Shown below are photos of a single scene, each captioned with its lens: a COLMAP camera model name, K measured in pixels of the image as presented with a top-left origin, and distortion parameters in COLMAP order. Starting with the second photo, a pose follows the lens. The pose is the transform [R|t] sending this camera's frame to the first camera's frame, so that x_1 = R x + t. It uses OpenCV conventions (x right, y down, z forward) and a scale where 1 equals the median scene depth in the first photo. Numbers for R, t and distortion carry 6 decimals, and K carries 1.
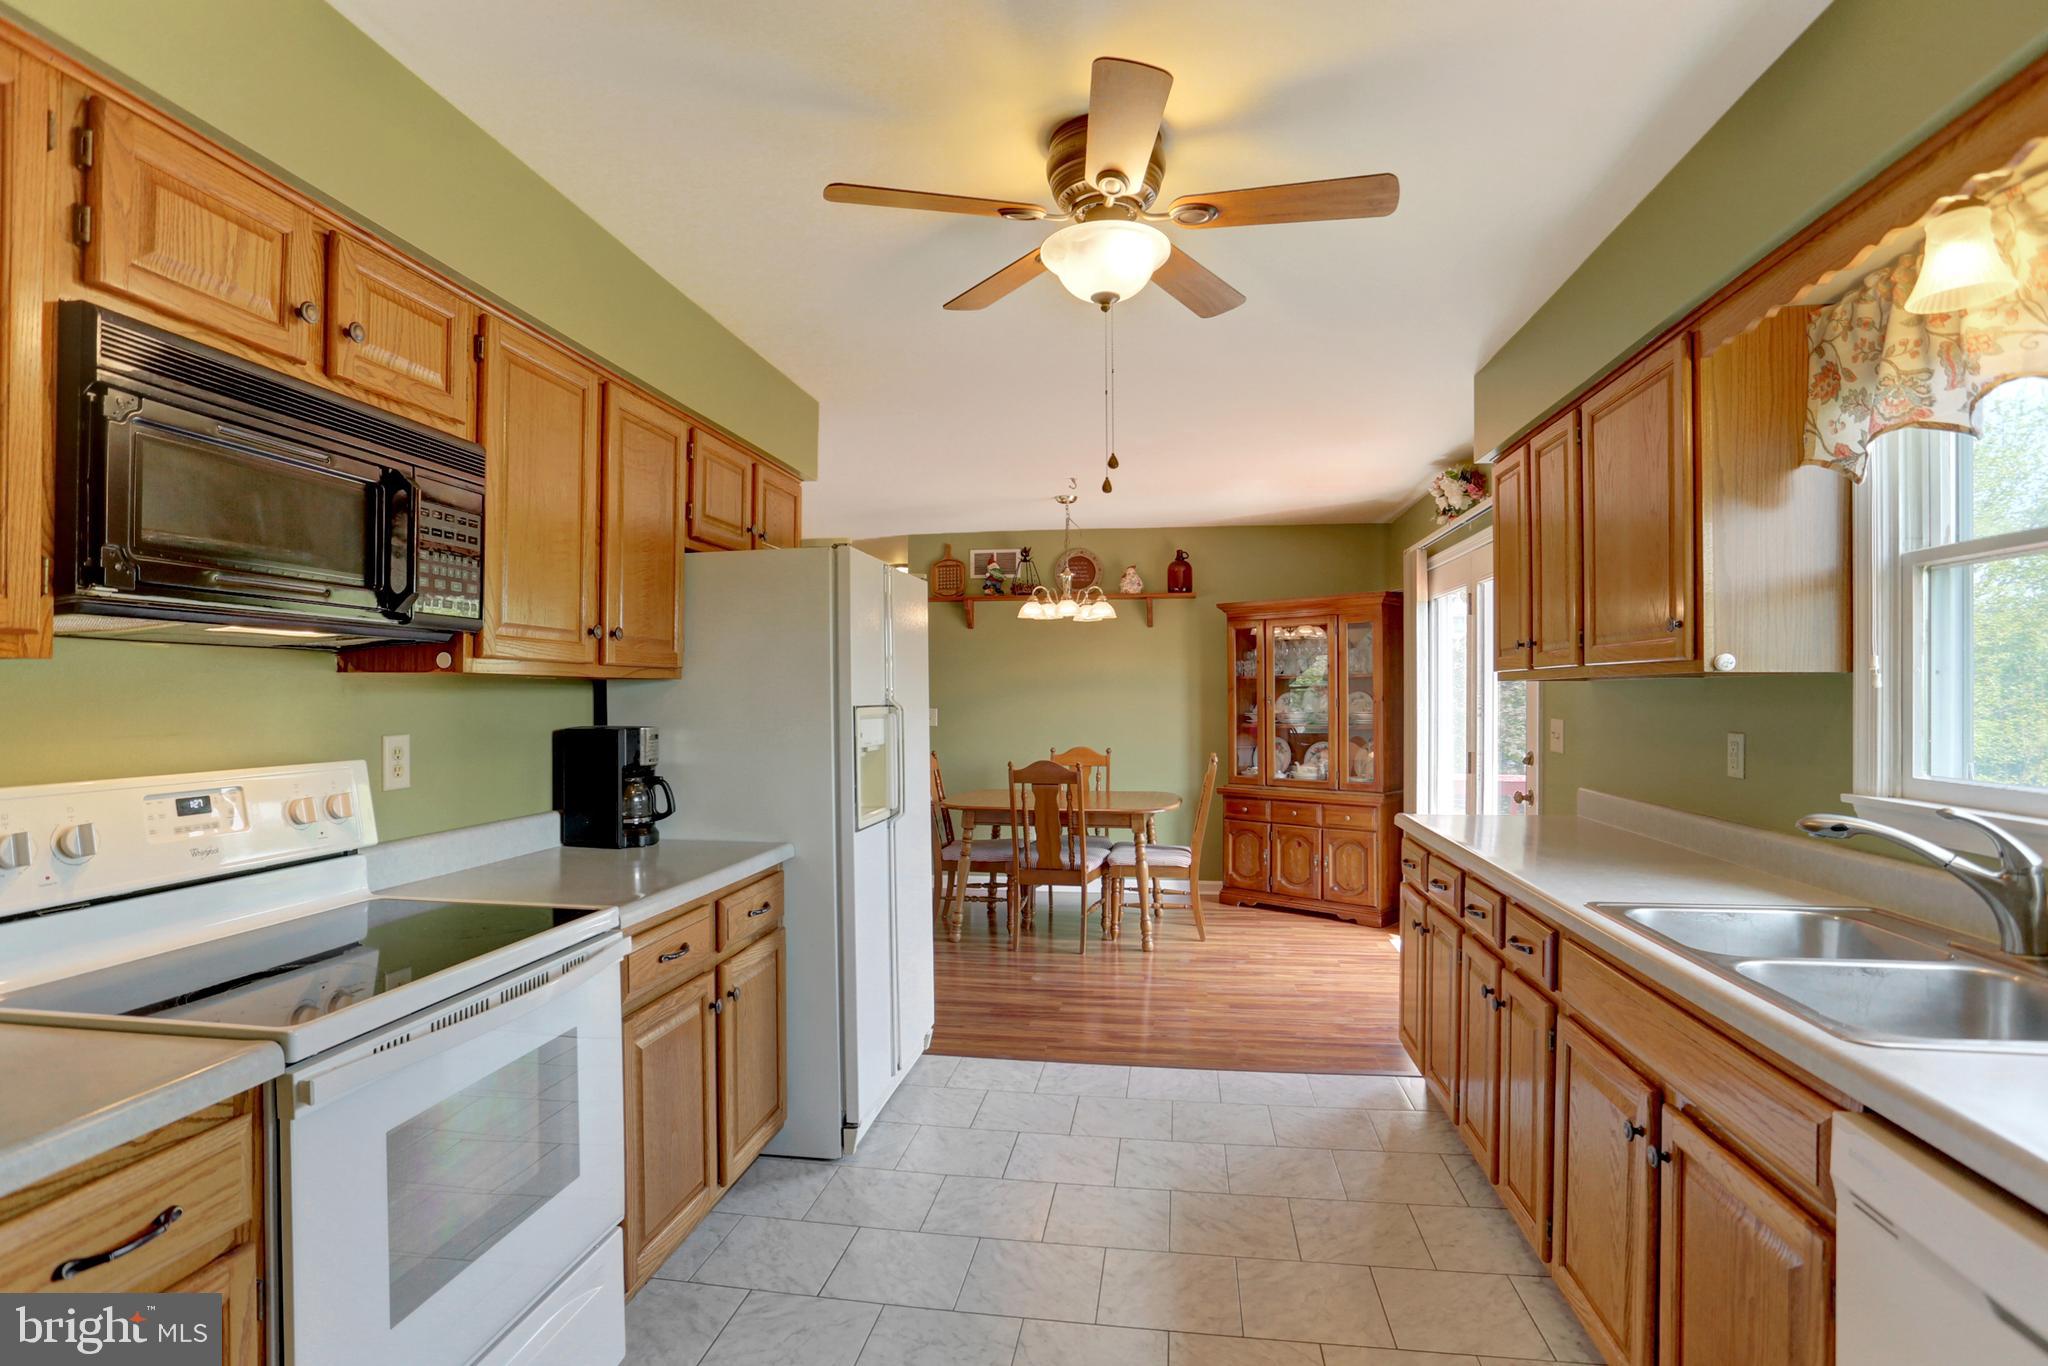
lens RADIAL K [[1023.6, 0, 1018.8], [0, 1023.6, 684.8], [0, 0, 1]] dist [-0.077137, 0.039470]
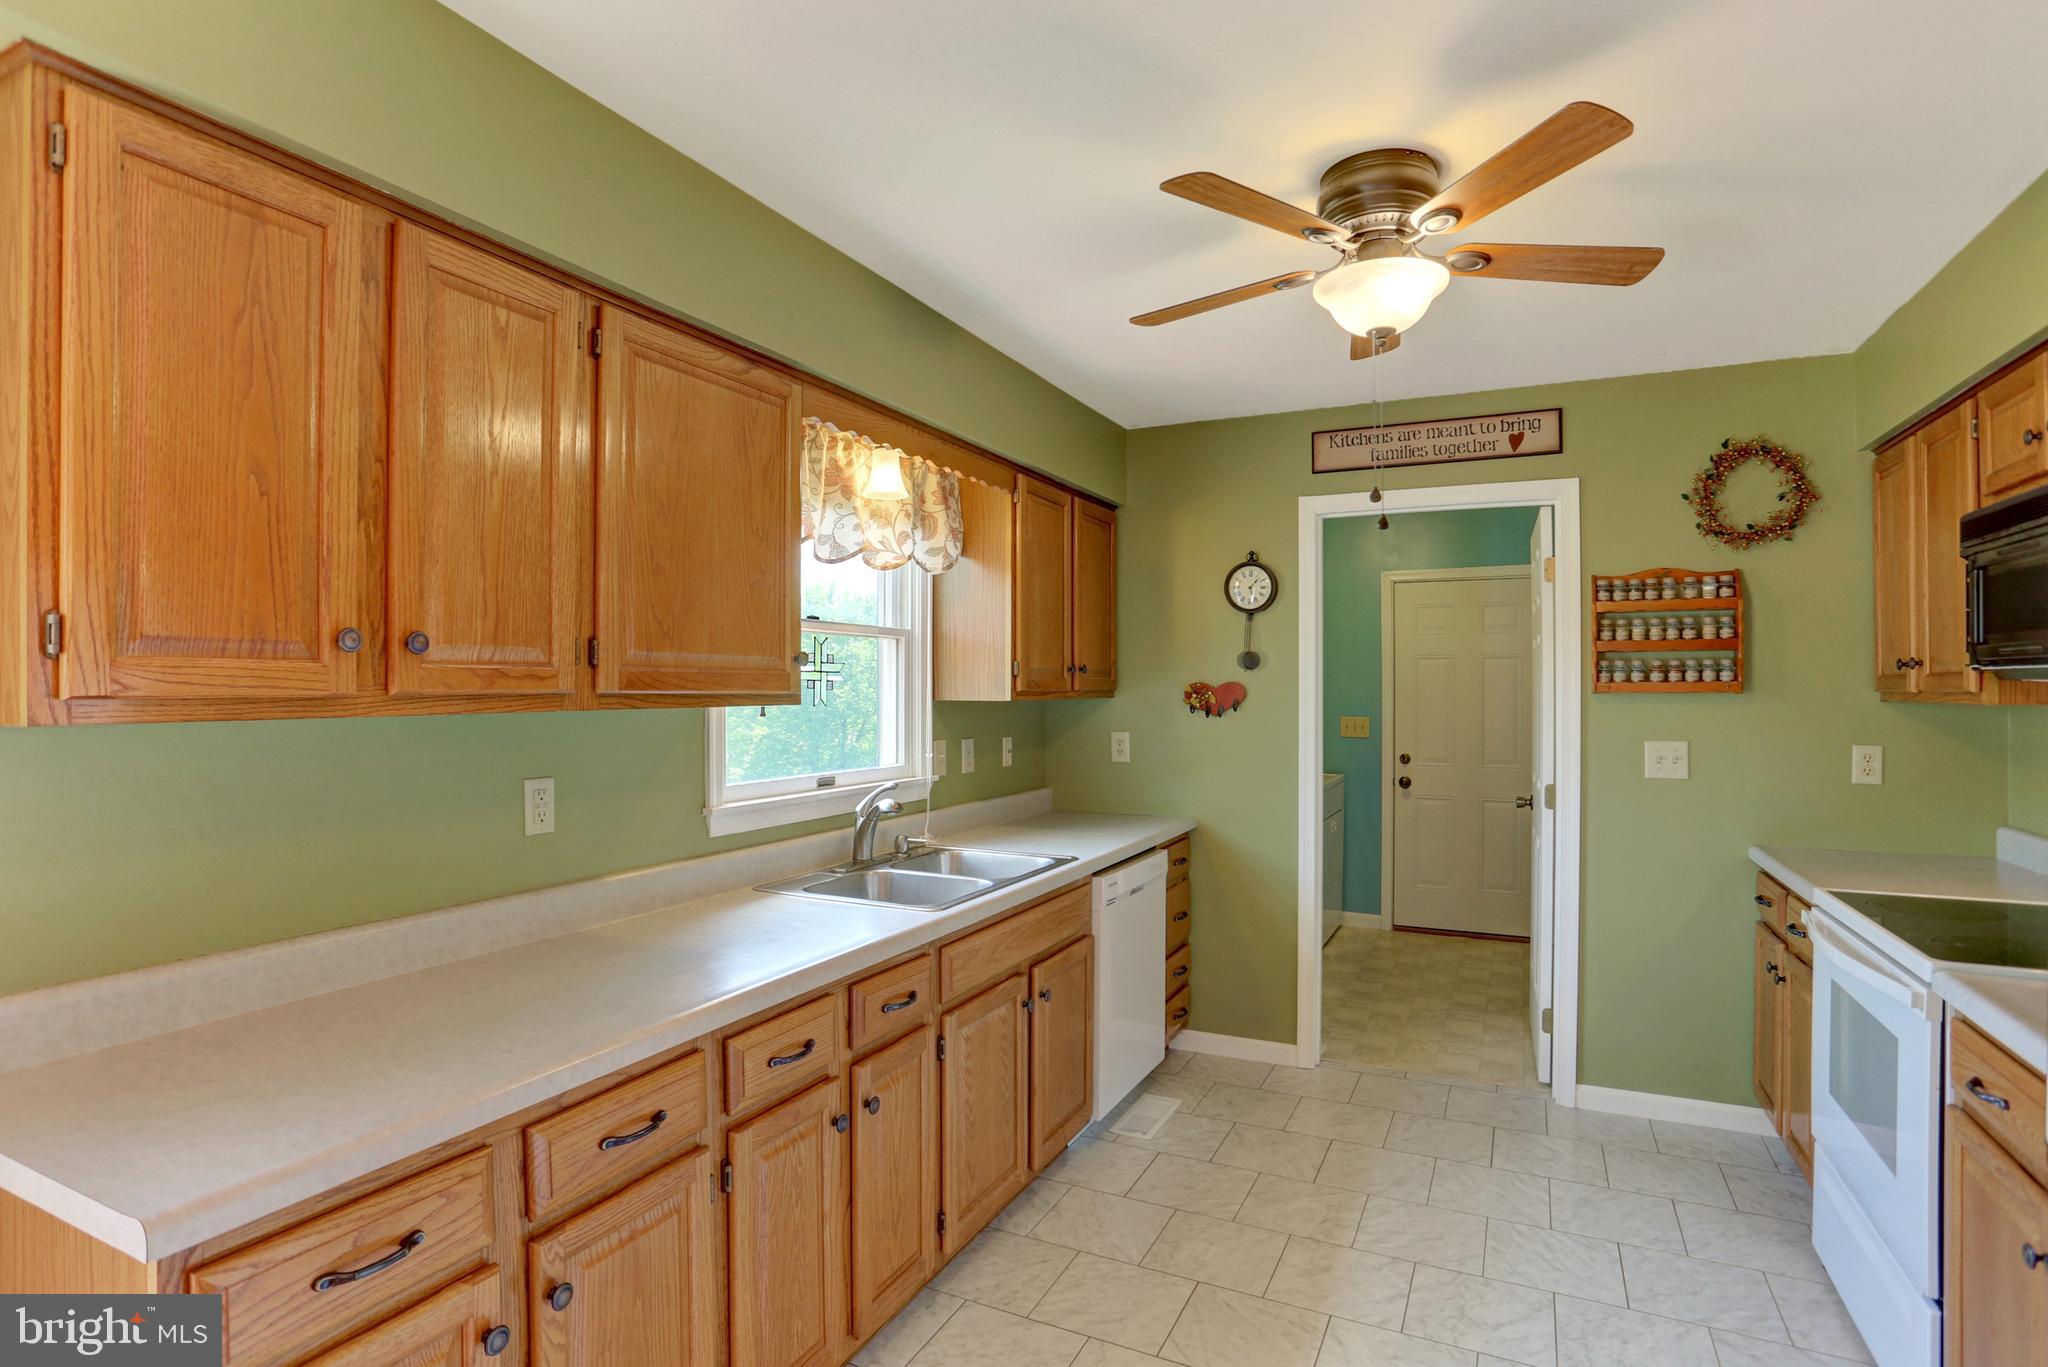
lens RADIAL K [[1023.6, 0, 1018.8], [0, 1023.6, 685.3], [0, 0, 1]] dist [-0.077137, 0.039470]
pose [[-0.951274, 0.000929, 0.308345, 0.051070], [-0.002421, 0.999942, -0.010480, -0.010374], [-0.308337, -0.010716, -0.951217, 0.867503]]
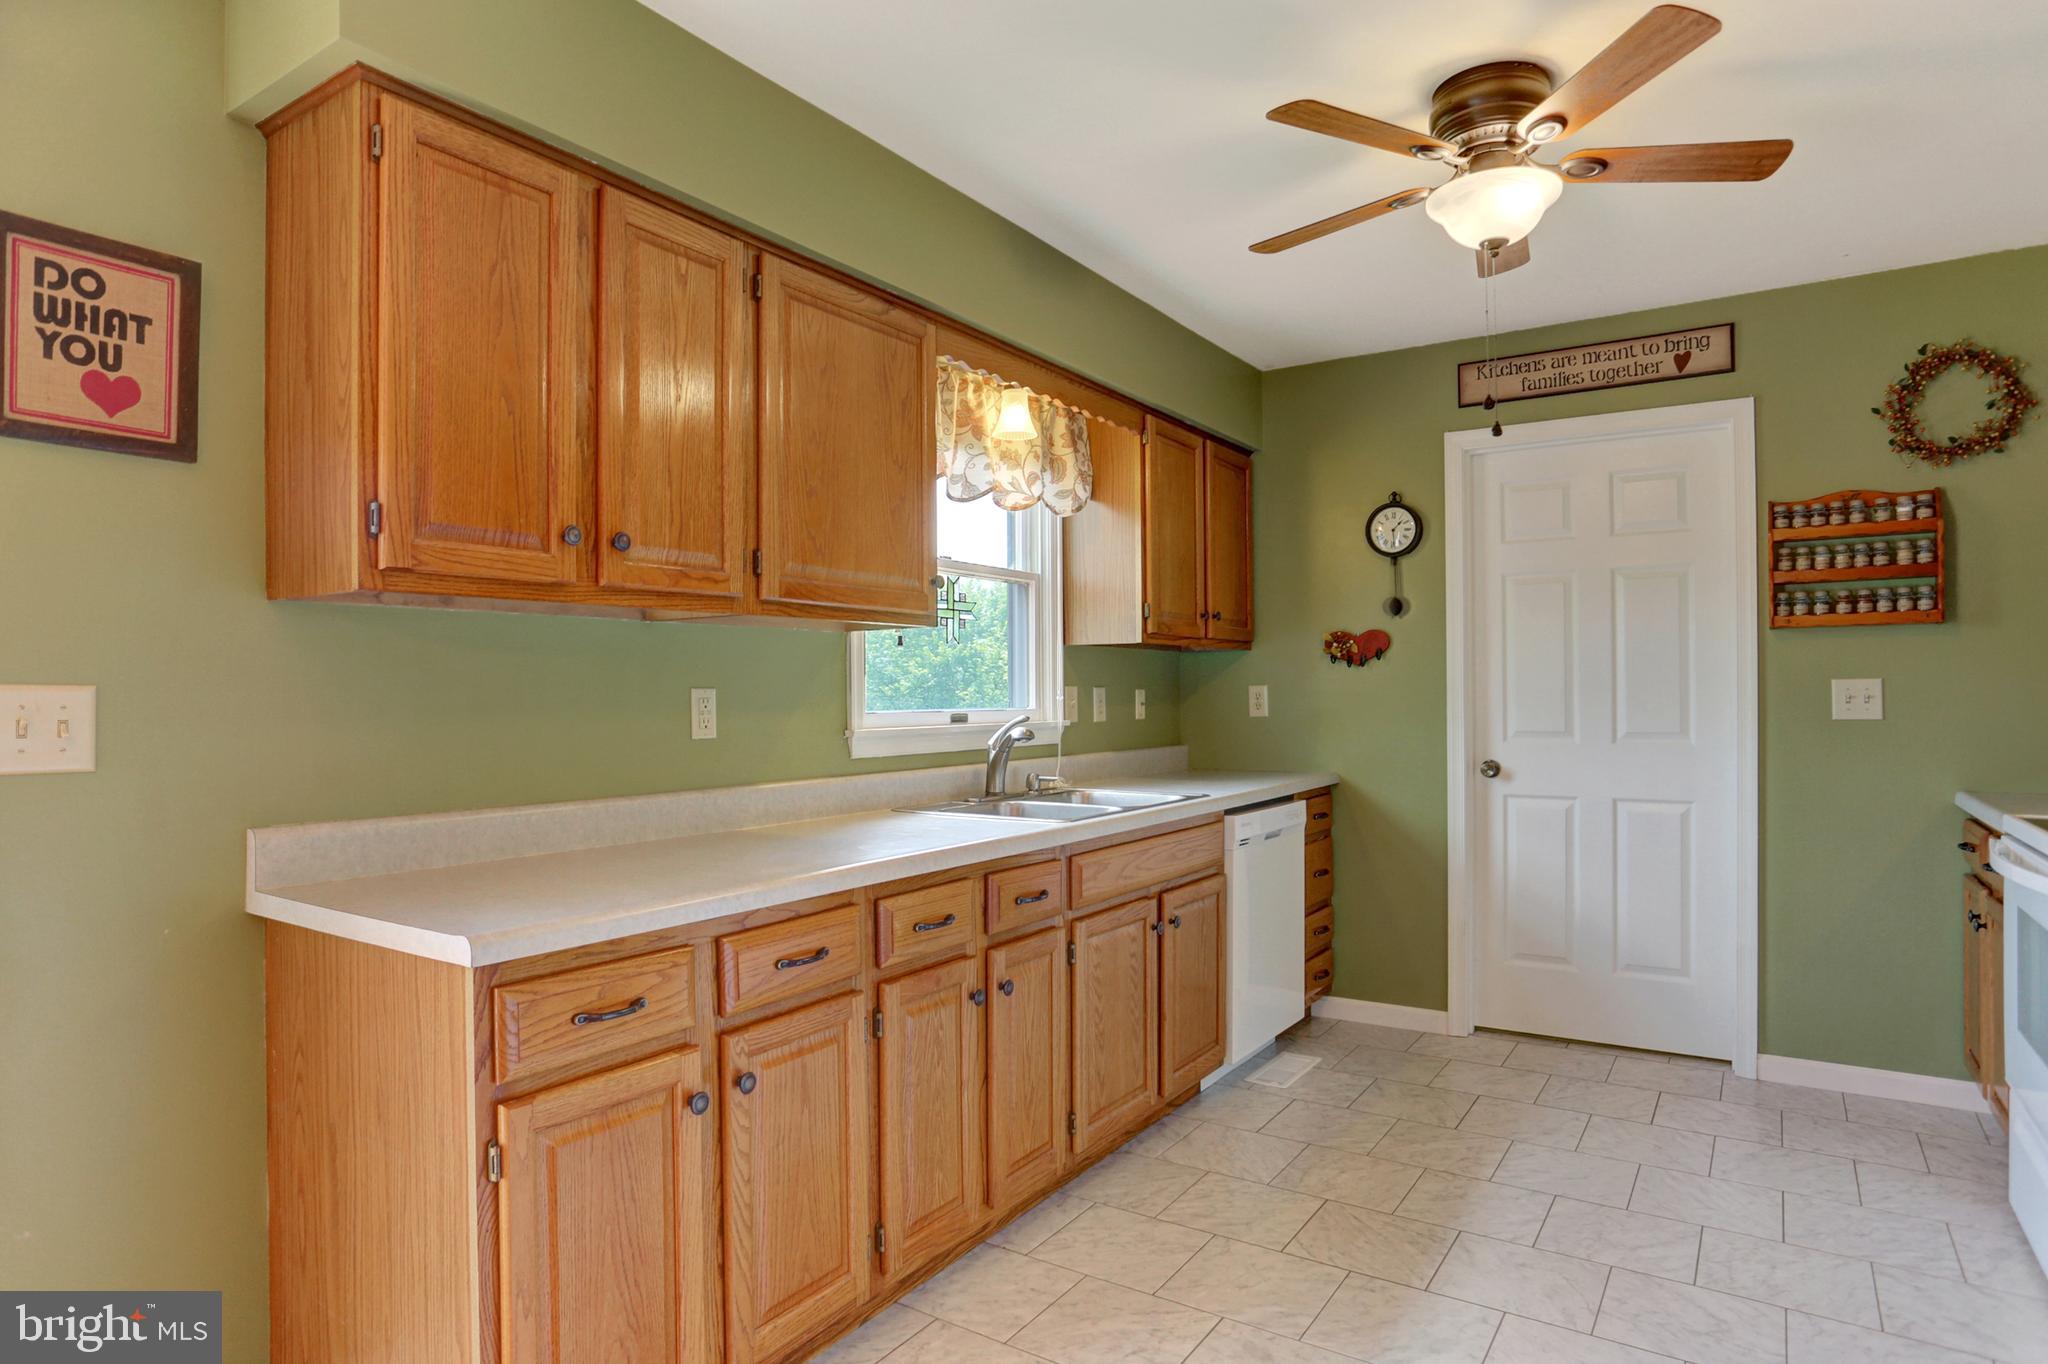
lens RADIAL K [[1146.9, 0, 1013.8], [0, 1146.9, 689.4], [0, 0, 1]] dist [-0.063612, 0.037642]
pose [[-0.903459, 0.007543, 0.428608, 0.017288], [0.003105, 0.999934, -0.011054, 0.032095], [-0.428663, -0.008656, -0.903423, 0.942941]]
